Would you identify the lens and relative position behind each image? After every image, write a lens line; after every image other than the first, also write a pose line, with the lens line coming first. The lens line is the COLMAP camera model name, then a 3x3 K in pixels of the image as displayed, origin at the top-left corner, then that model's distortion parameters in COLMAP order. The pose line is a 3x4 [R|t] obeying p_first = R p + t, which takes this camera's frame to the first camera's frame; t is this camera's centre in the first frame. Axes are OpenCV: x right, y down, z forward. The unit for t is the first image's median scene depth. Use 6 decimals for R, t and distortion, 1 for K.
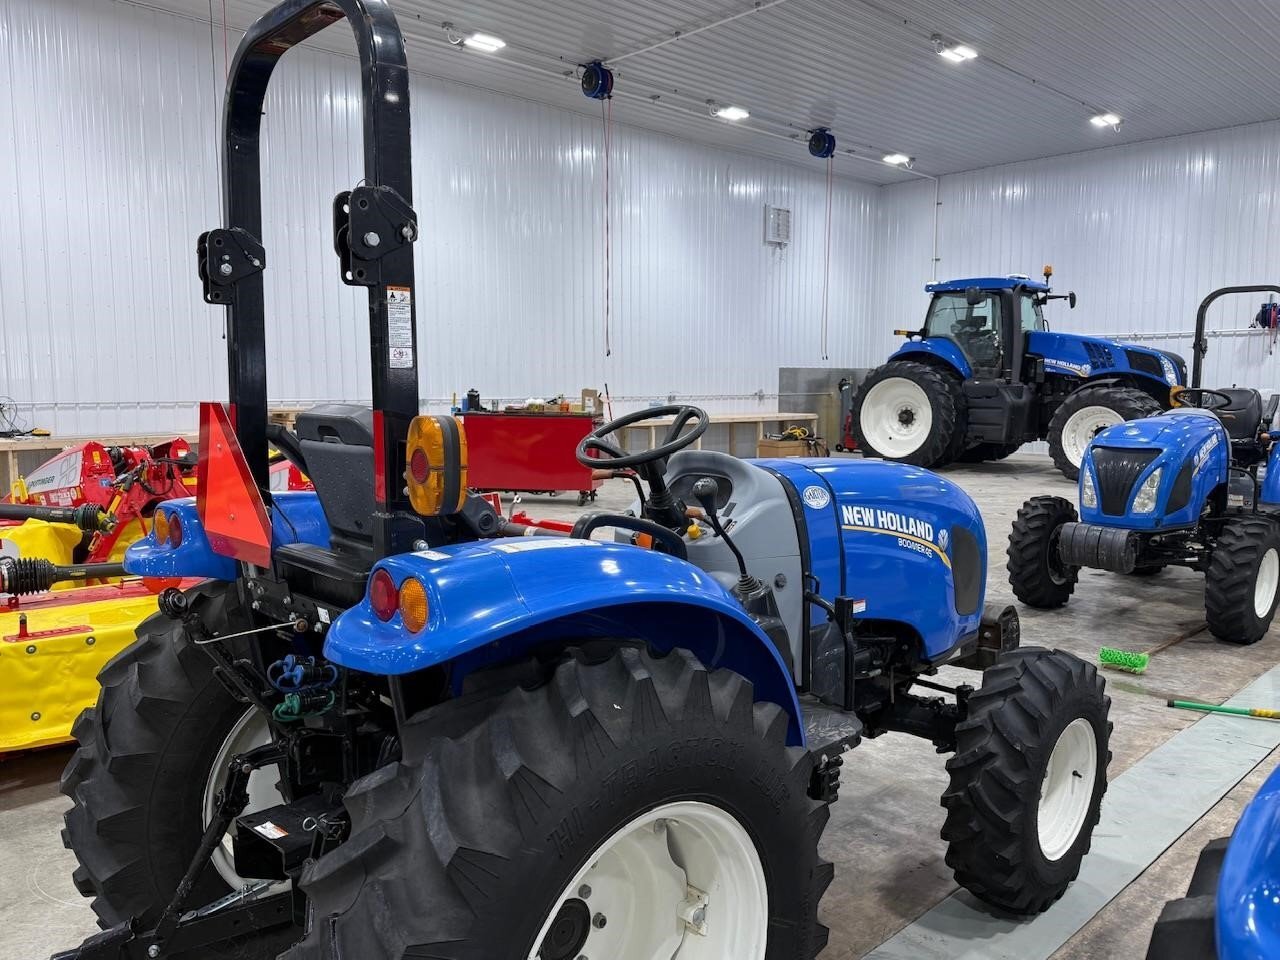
lens RADIAL K [[979.9, 0, 648.6], [0, 979.9, 478.0], [0, 0, 1]] dist [0.131853, -0.272754]
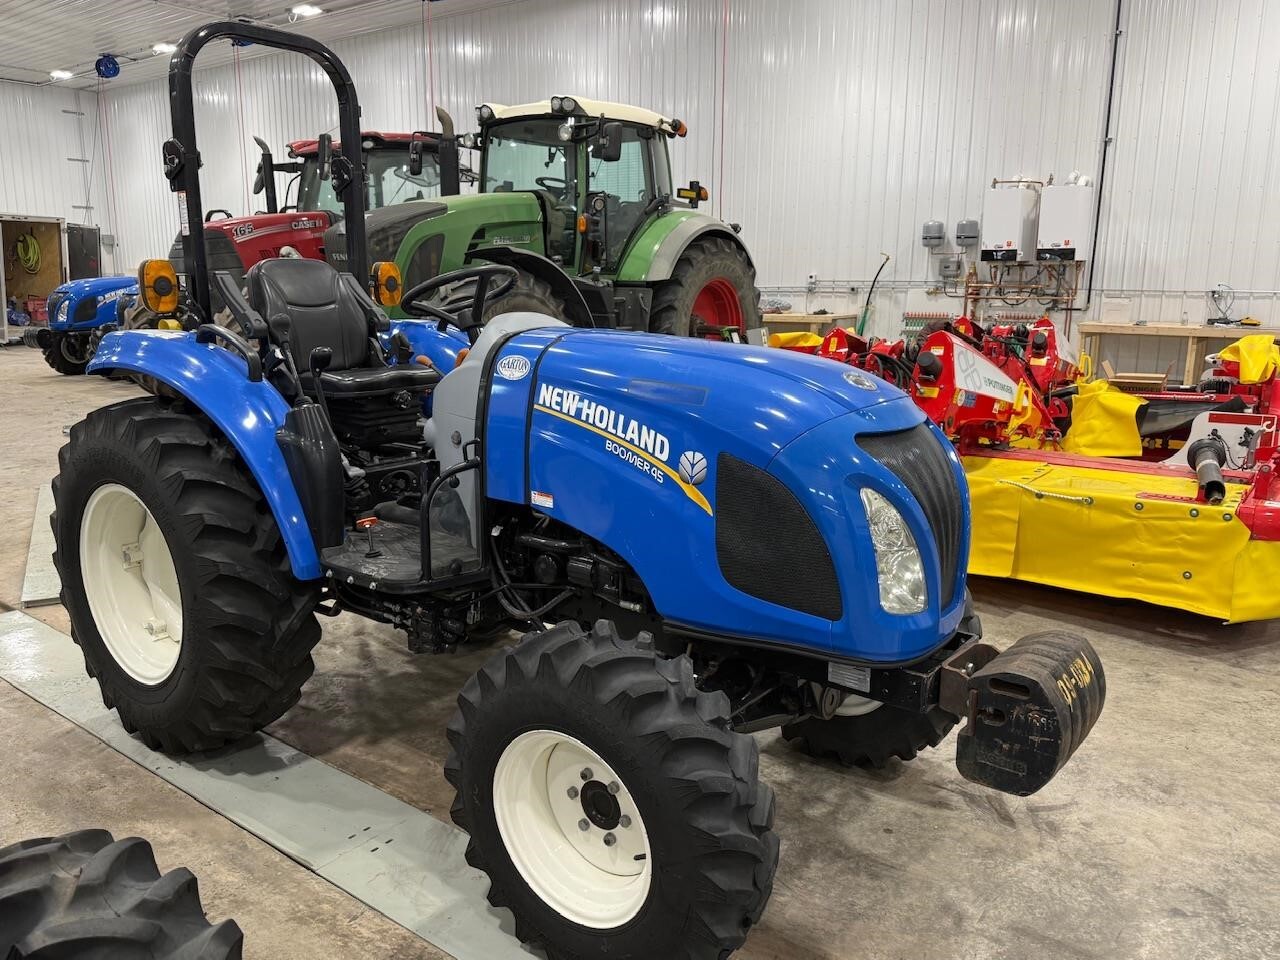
lens RADIAL K [[979.9, 0, 648.6], [0, 979.9, 478.0], [0, 0, 1]] dist [0.131853, -0.272754]
pose [[0.138198, 0.198478, -0.970313, 1.034637], [-0.101049, 0.977427, 0.185541, -0.059402], [0.985236, 0.072408, 0.155135, 0.916811]]
